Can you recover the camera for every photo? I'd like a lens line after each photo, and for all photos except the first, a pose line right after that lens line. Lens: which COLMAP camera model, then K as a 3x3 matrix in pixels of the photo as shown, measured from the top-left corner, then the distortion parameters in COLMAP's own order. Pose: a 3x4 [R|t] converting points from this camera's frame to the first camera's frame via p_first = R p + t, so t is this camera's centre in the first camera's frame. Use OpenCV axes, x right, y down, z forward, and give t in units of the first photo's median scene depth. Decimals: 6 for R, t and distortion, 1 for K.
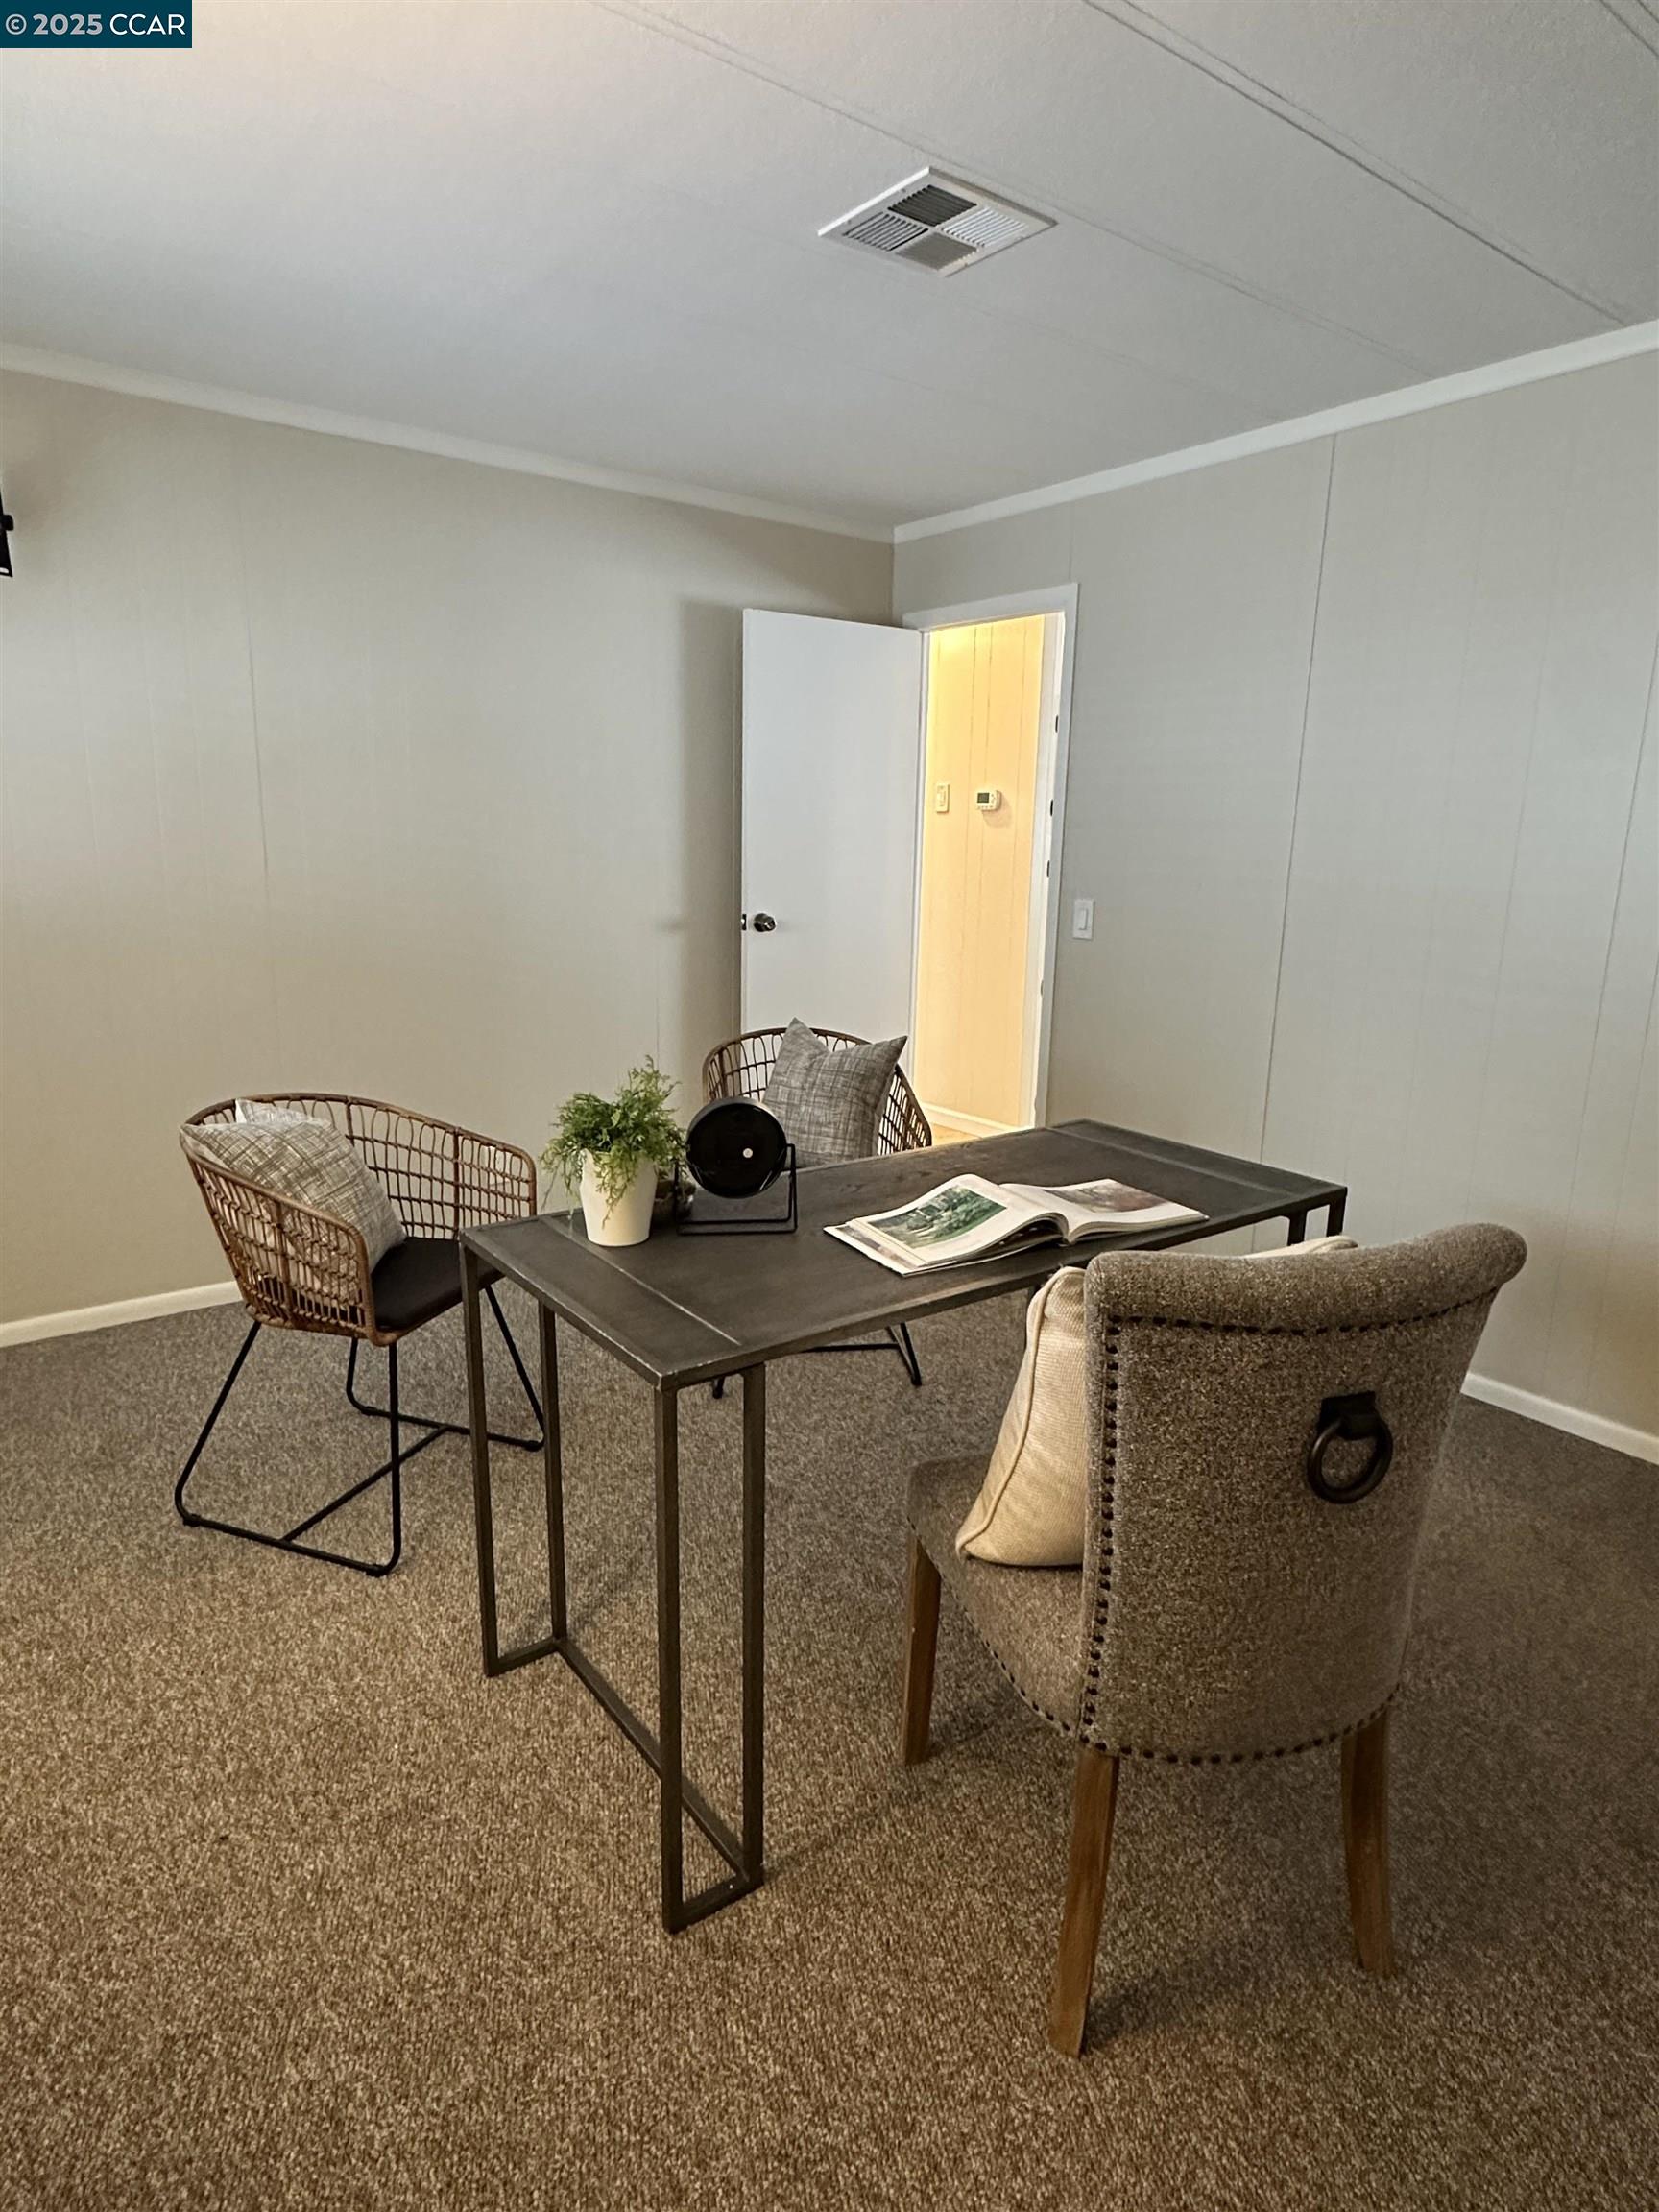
lens RADIAL K [[1231.5, 0, 826.5], [0, 1231.5, 1107.7], [0, 0, 1]] dist [-0.001391, 0.000031]
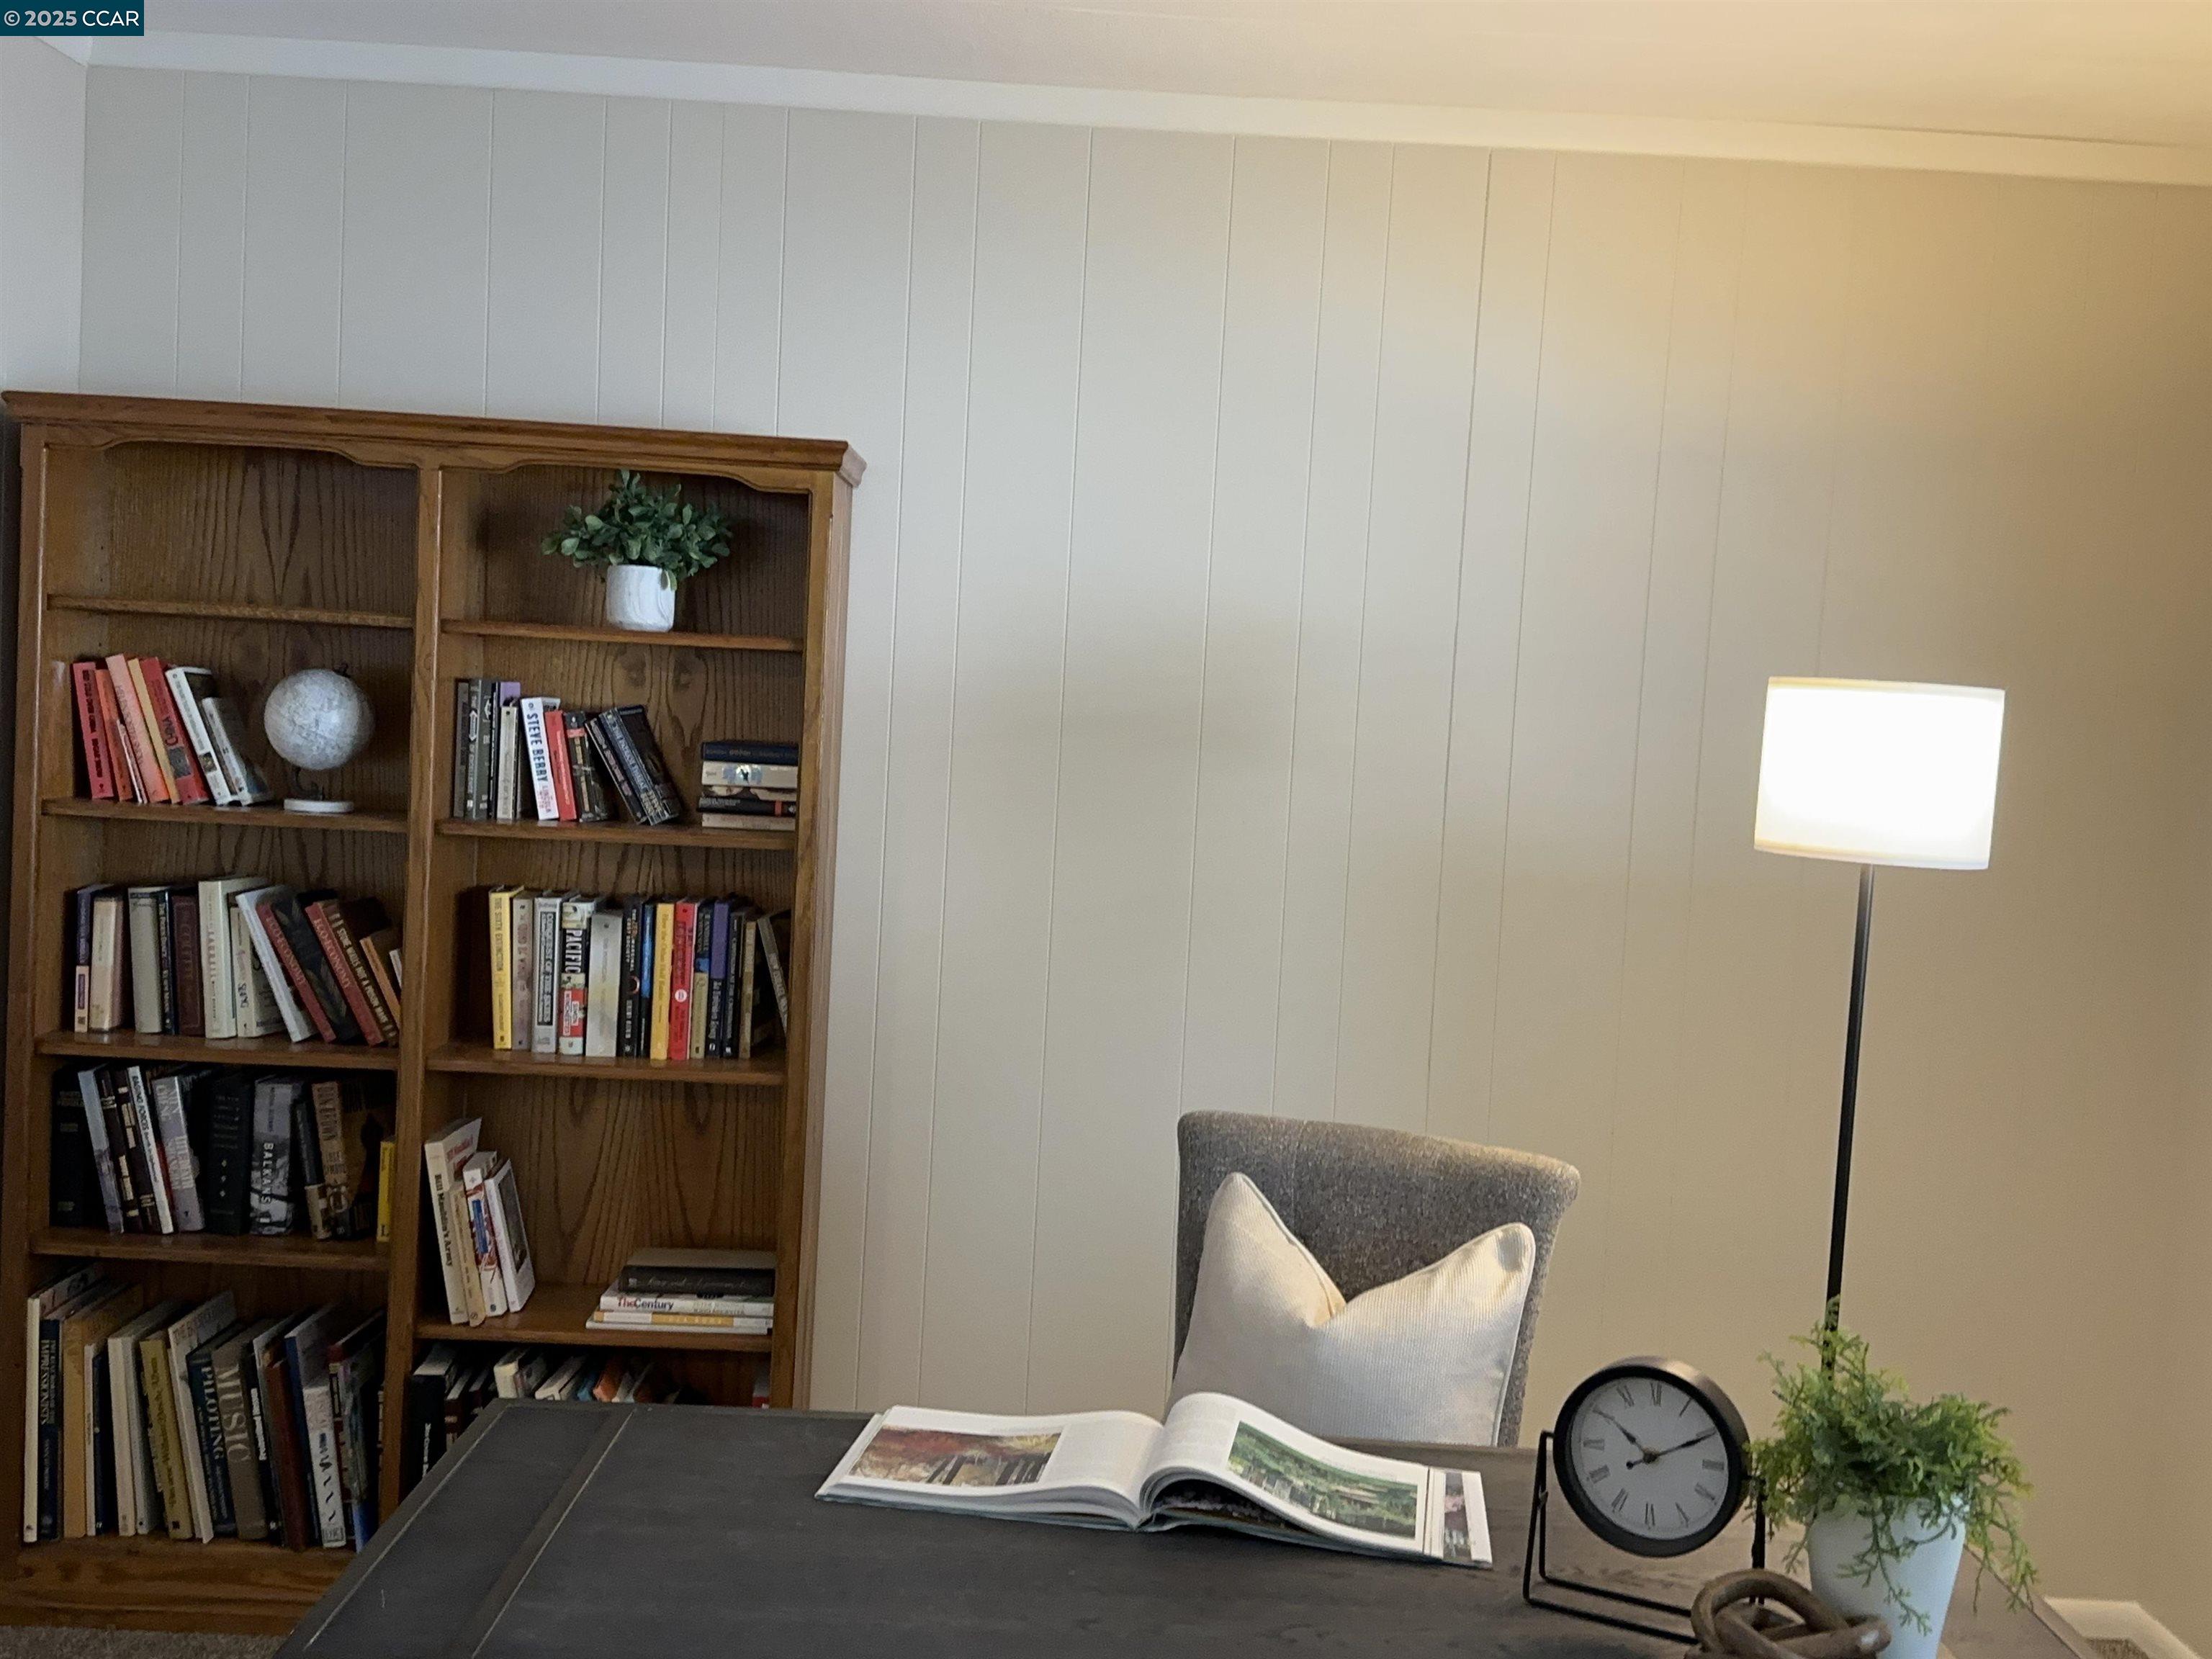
lens RADIAL K [[2222.3, 0, 1110.3], [0, 2222.3, 832.8], [0, 0, 1]] dist [0.032545, 0.000000]
pose [[-0.799363, -0.104086, 0.591765, -0.426741], [0.065666, 0.963848, 0.258235, -0.489848], [-0.597250, 0.245282, -0.763629, 1.797308]]
